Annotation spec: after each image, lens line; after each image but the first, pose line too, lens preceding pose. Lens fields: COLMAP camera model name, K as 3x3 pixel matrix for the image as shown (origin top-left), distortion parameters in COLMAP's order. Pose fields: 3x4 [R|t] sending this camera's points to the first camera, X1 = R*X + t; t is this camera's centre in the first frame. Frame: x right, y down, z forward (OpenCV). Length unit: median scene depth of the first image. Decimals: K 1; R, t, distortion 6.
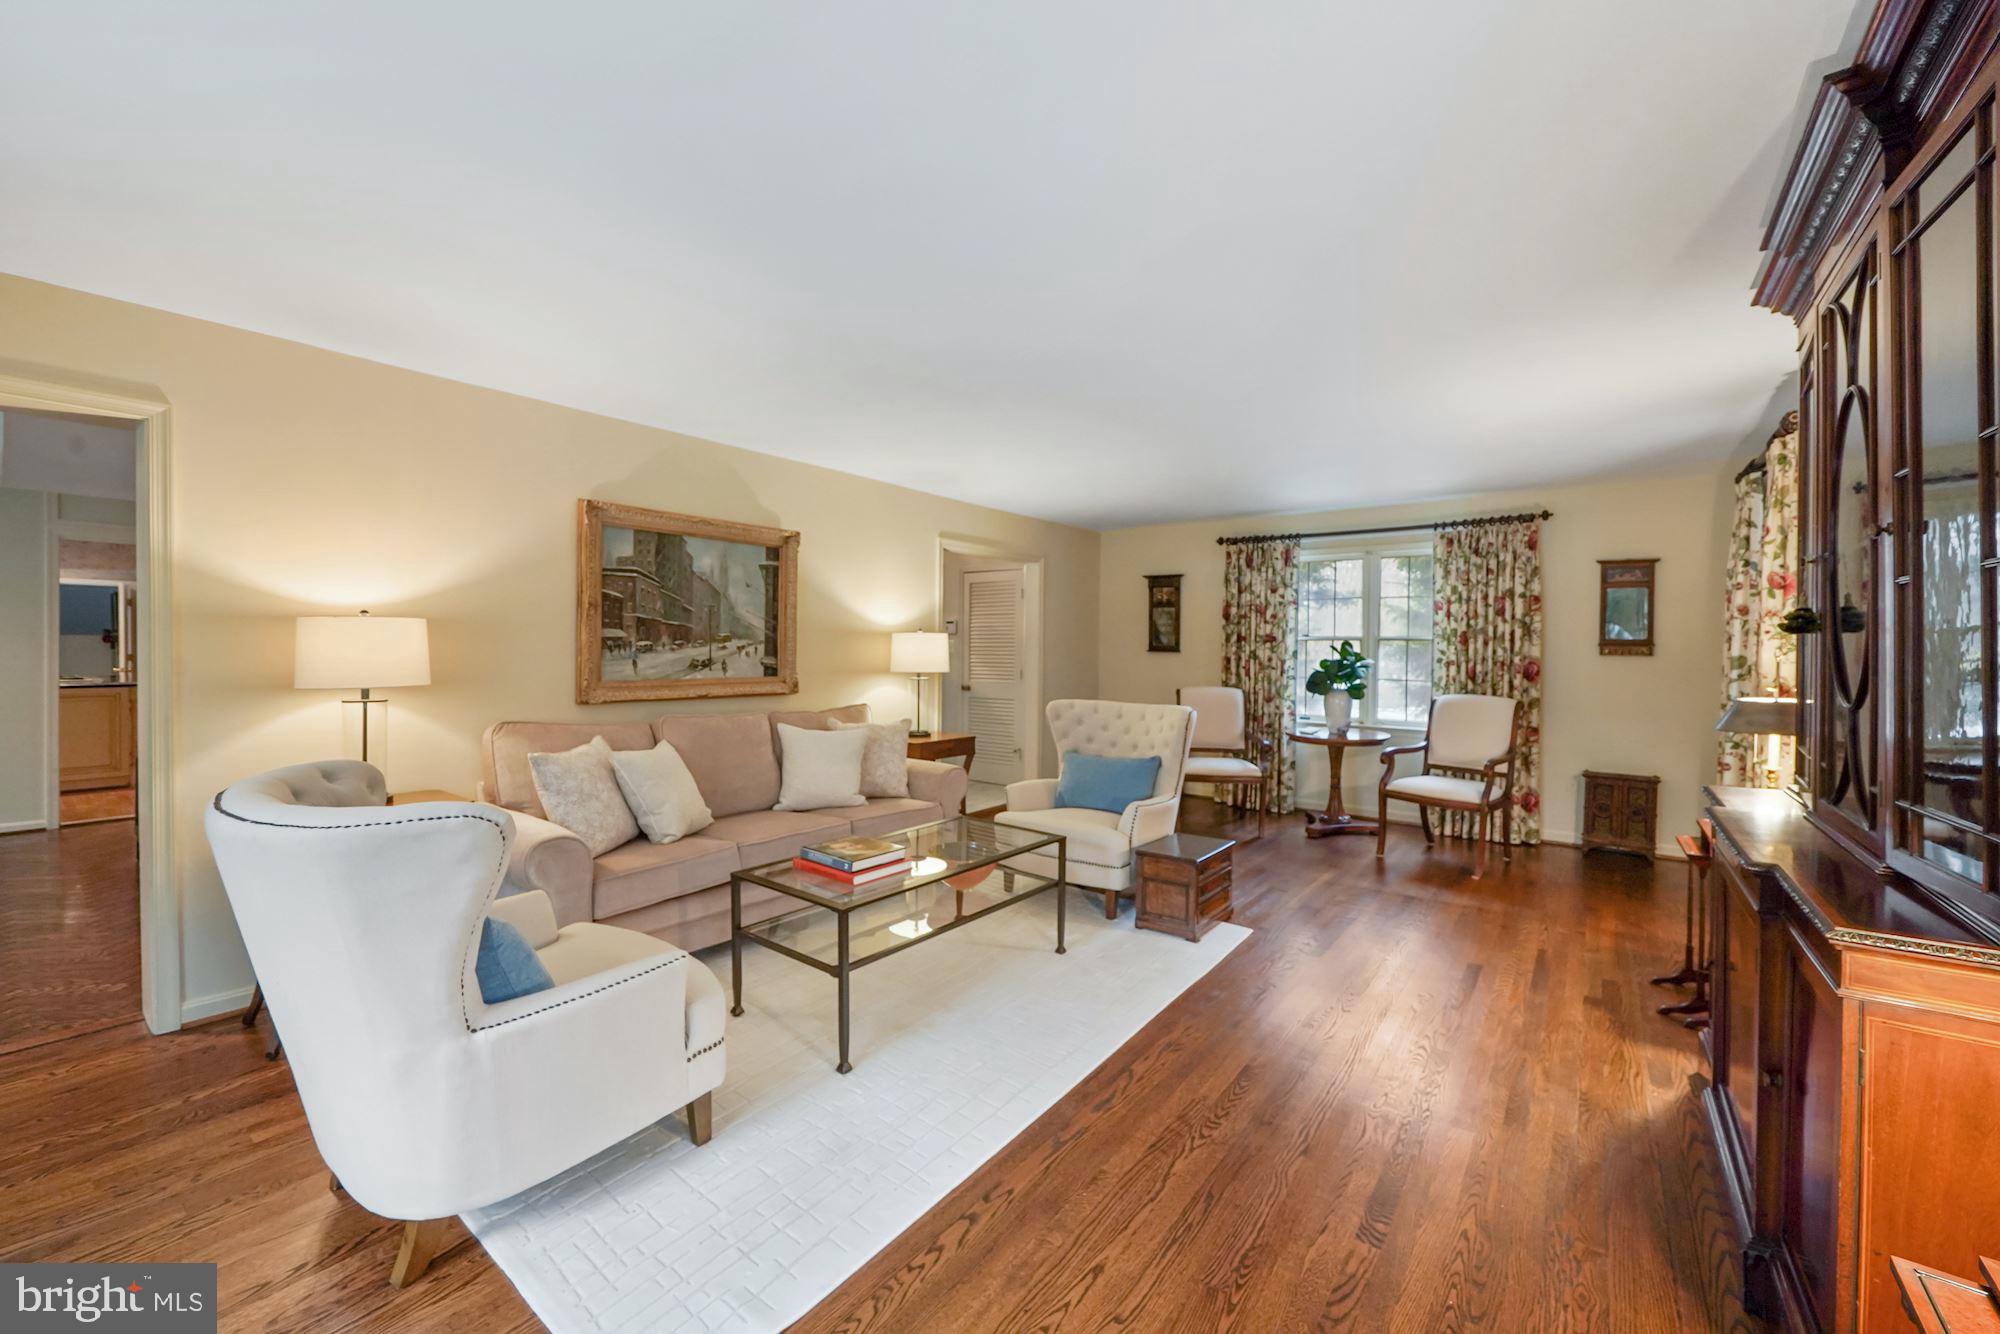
lens RADIAL K [[770.4, 0, 1050.8], [0, 770.4, 655.4], [0, 0, 1]] dist [0.002406, 0.000199]
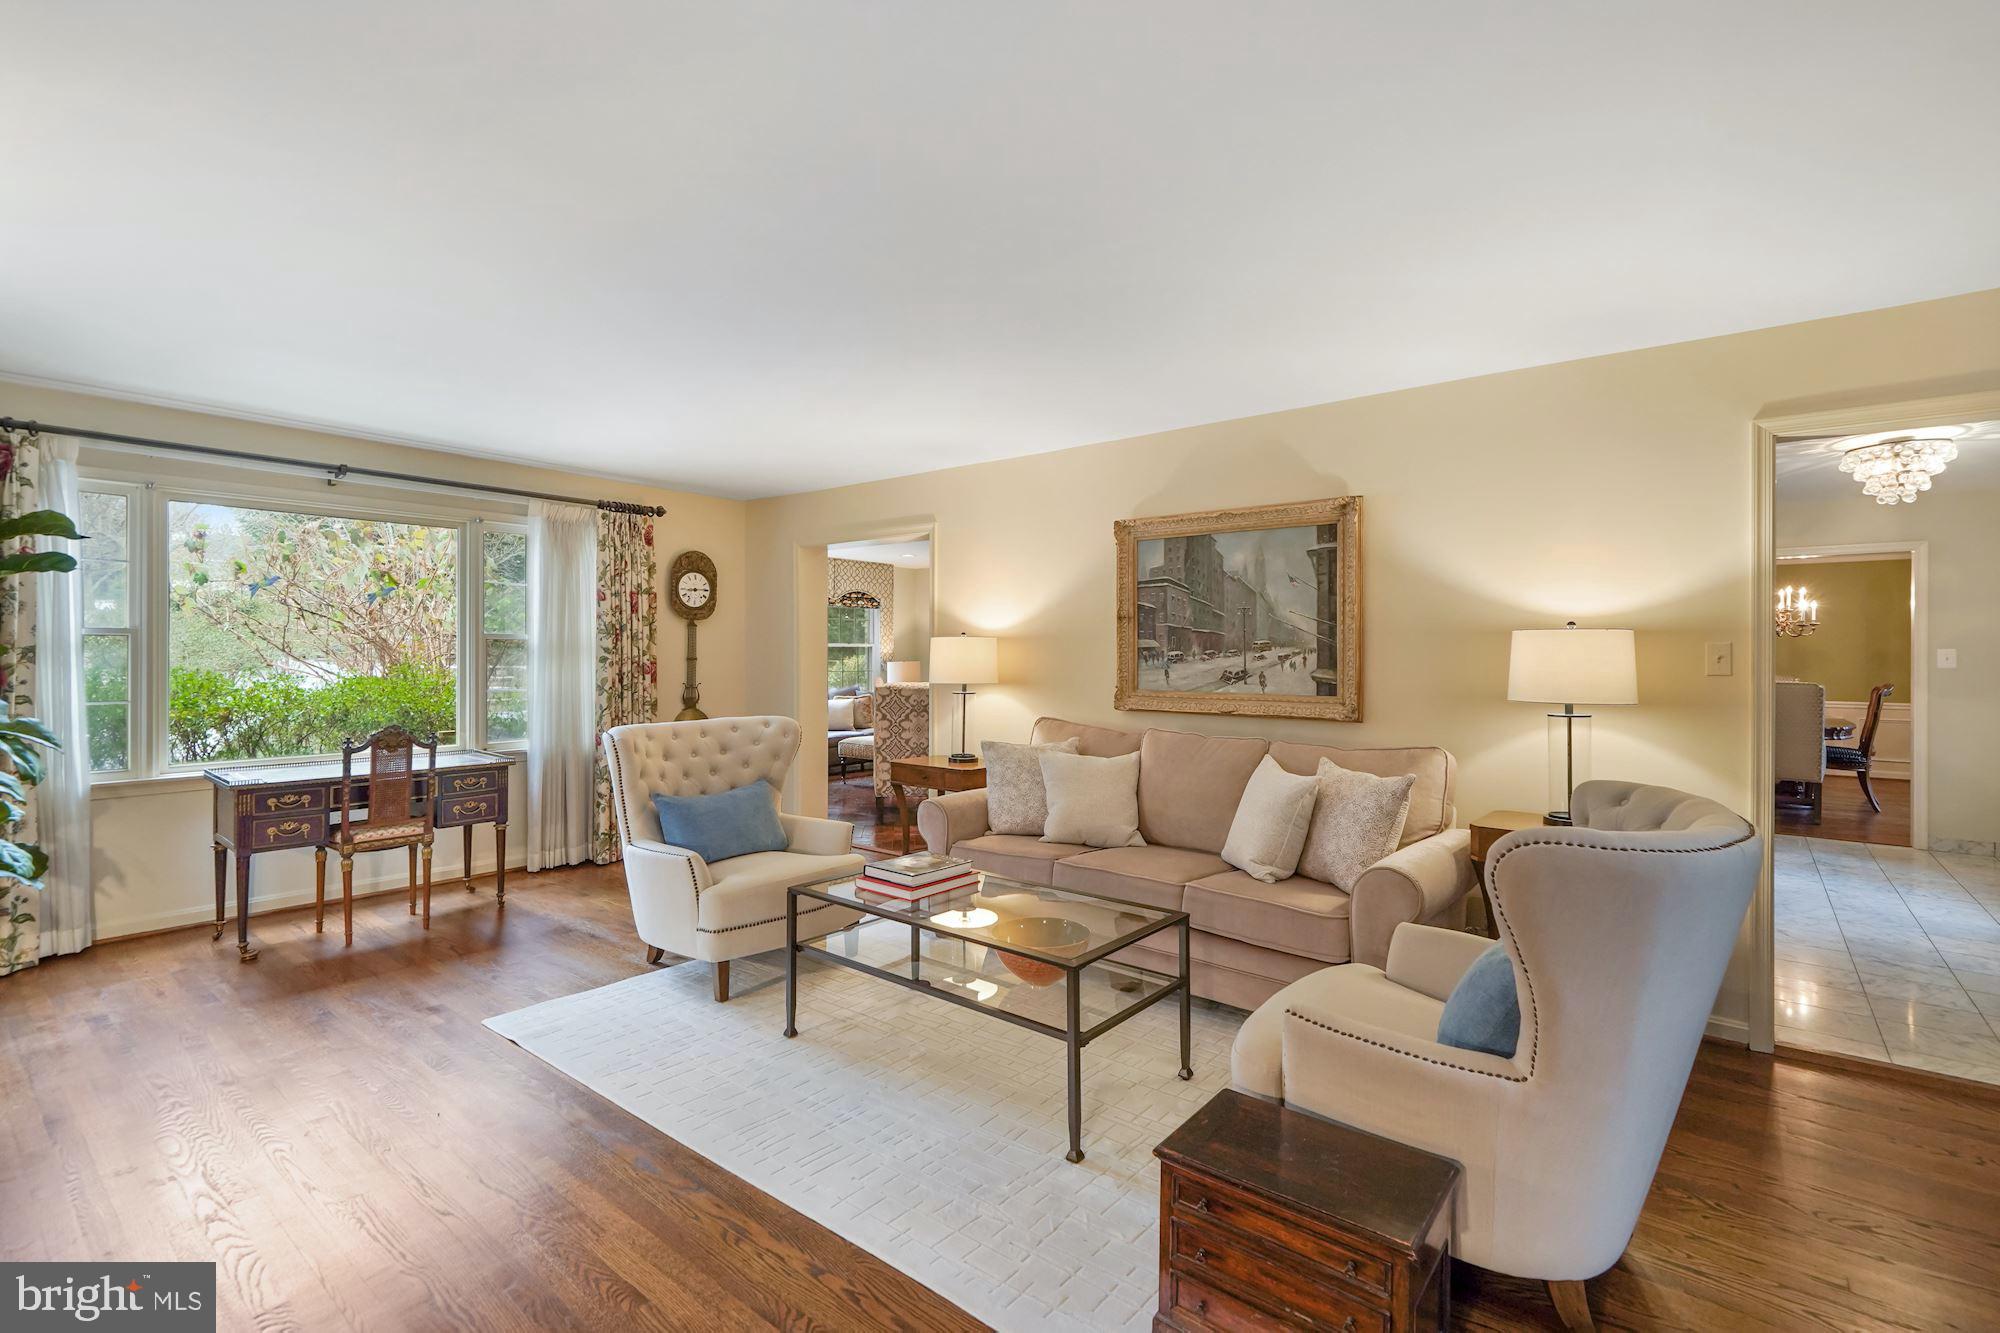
lens RADIAL K [[921.4, 0, 1003.2], [0, 921.4, 654.8], [0, 0, 1]] dist [0.005367, 0.000331]
pose [[-0.069523, -0.007928, -0.997549, 0.596406], [-0.012439, 0.999898, -0.007080, -0.002405], [0.997503, 0.011916, -0.069614, 0.796552]]
